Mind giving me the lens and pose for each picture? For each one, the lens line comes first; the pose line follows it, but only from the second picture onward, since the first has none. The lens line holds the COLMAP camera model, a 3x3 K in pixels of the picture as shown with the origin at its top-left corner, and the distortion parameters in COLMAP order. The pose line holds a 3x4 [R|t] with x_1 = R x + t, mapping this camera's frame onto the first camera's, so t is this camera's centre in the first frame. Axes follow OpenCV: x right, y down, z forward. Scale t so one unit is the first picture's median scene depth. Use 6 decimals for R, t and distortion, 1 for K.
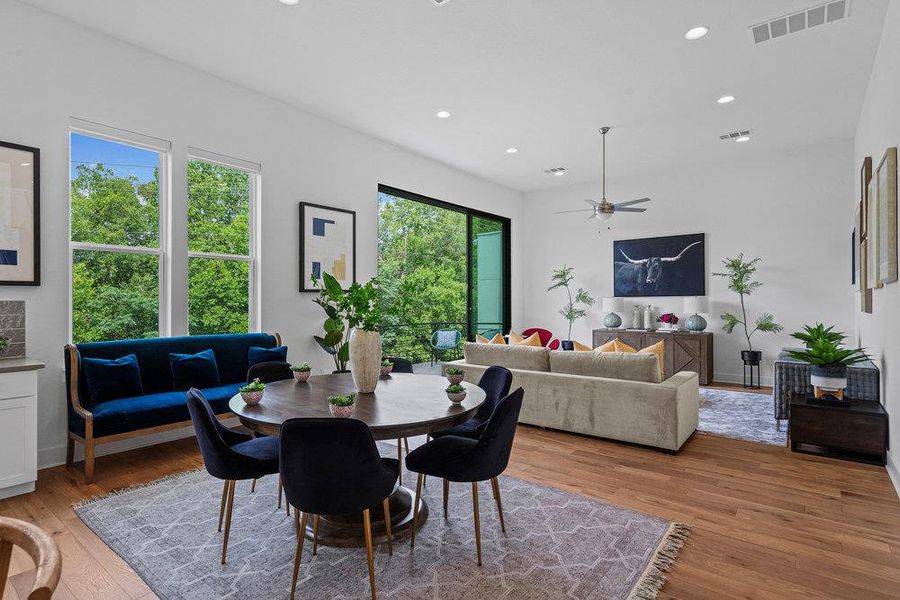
lens RADIAL K [[463.3, 0, 447.8], [0, 463.3, 299.7], [0, 0, 1]] dist [0.003012, -0.000061]
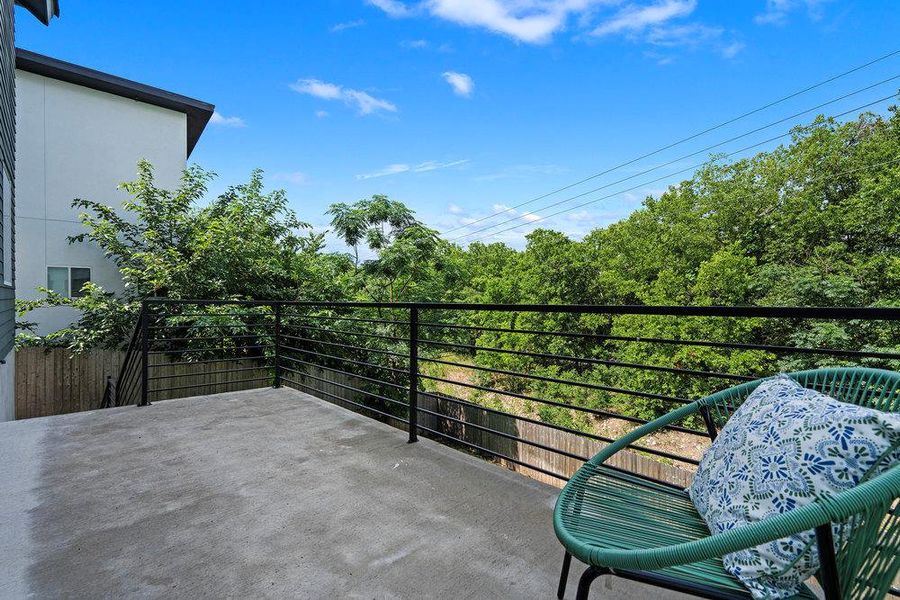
lens RADIAL K [[412.1, 0, 445.6], [0, 412.1, 297.2], [0, 0, 1]] dist [-0.004531, 0.002581]
pose [[-0.126943, -0.001909, -0.991908, 0.144619], [0.009782, 0.999947, -0.003176, 0.074531], [0.991862, -0.010107, -0.126918, 1.428003]]
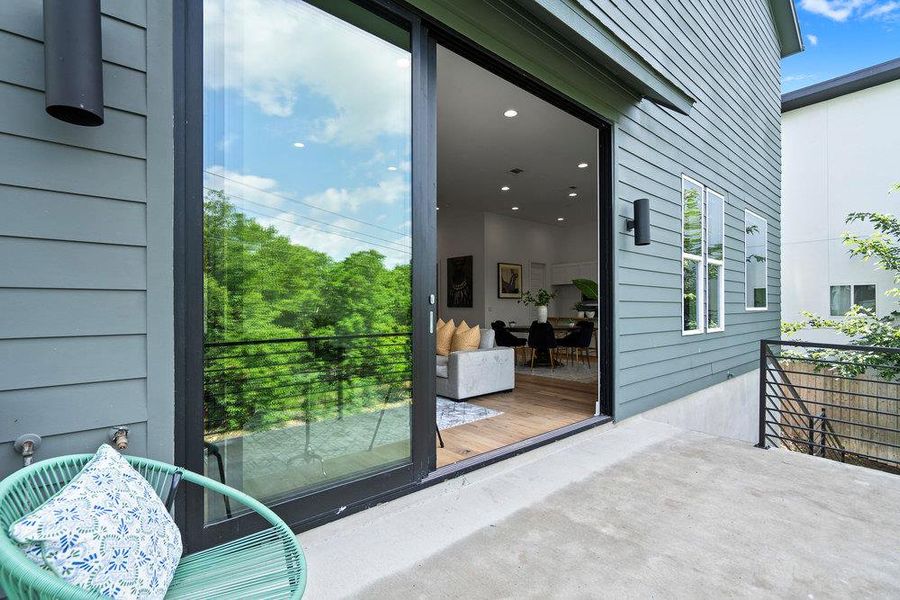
lens RADIAL K [[412.1, 0, 447.4], [0, 412.1, 305.6], [0, 0, 1]] dist [-0.004531, 0.002581]
pose [[-0.979872, 0.005777, 0.199541, -0.041841], [0.004019, 0.999949, -0.009217, 0.033538], [-0.199584, -0.008230, -0.979846, 1.561190]]
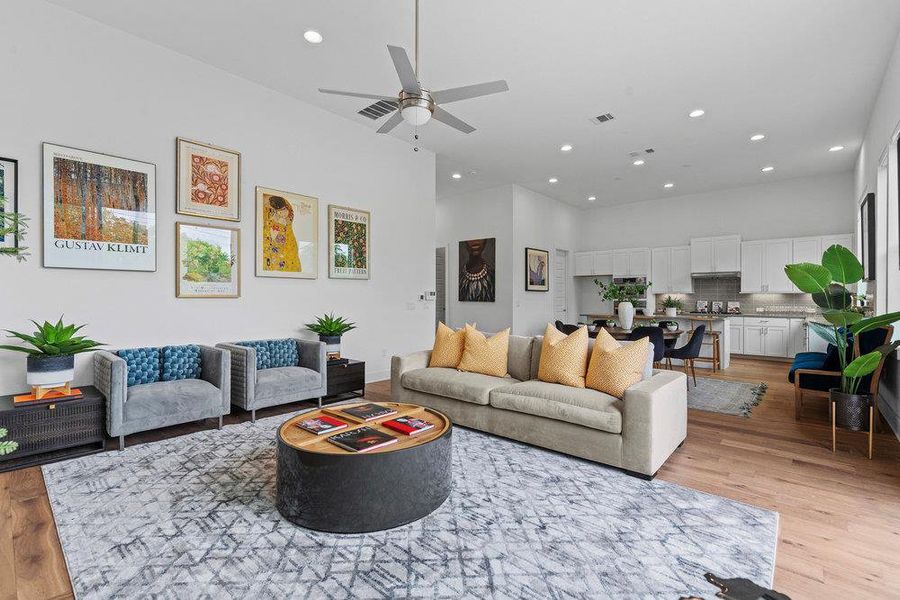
lens RADIAL K [[412.1, 0, 449.0], [0, 412.1, 296.3], [0, 0, 1]] dist [-0.004531, 0.002581]
pose [[-0.997873, -0.001635, 0.065174, 0.232606], [-0.002454, 0.999919, -0.012487, 0.024572], [-0.065149, -0.012620, -0.997796, 1.277862]]
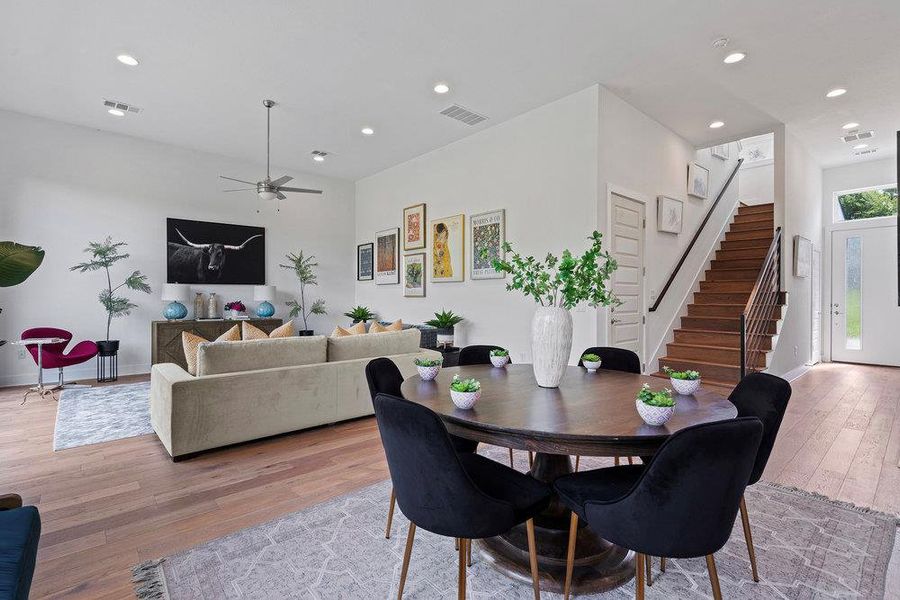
lens RADIAL K [[412.1, 0, 452.3], [0, 412.1, 301.1], [0, 0, 1]] dist [-0.004531, 0.002581]
pose [[0.172026, -0.009268, 0.985049, -0.364952], [-0.006693, 0.999922, 0.010576, 0.018484], [-0.985070, -0.008412, 0.171951, 0.426693]]
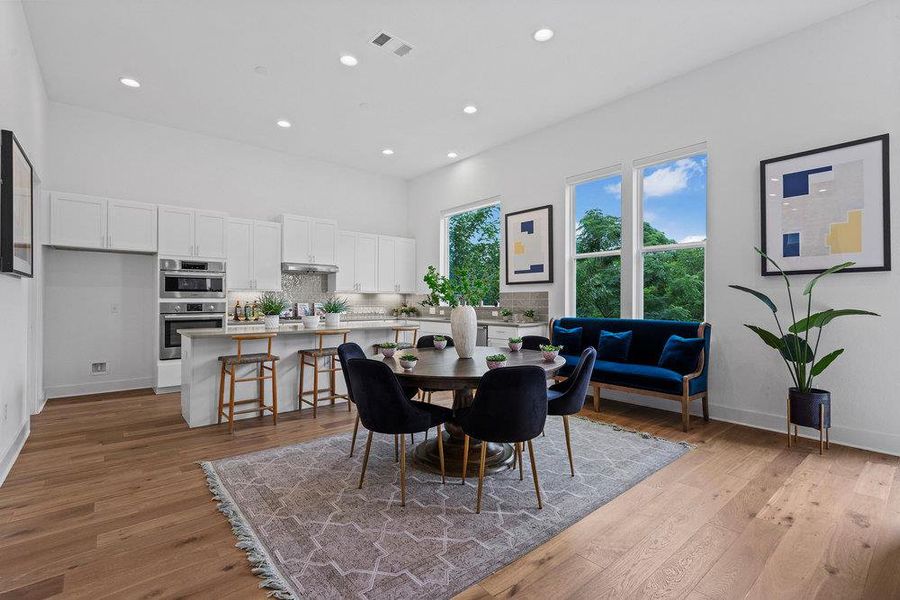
lens RADIAL K [[412.1, 0, 449.1], [0, 412.1, 298.8], [0, 0, 1]] dist [-0.004531, 0.002581]
pose [[-0.201767, -0.003503, -0.979427, 0.369537], [0.002620, 0.999988, -0.004116, 0.018602], [0.979430, -0.003396, -0.201756, 0.480847]]
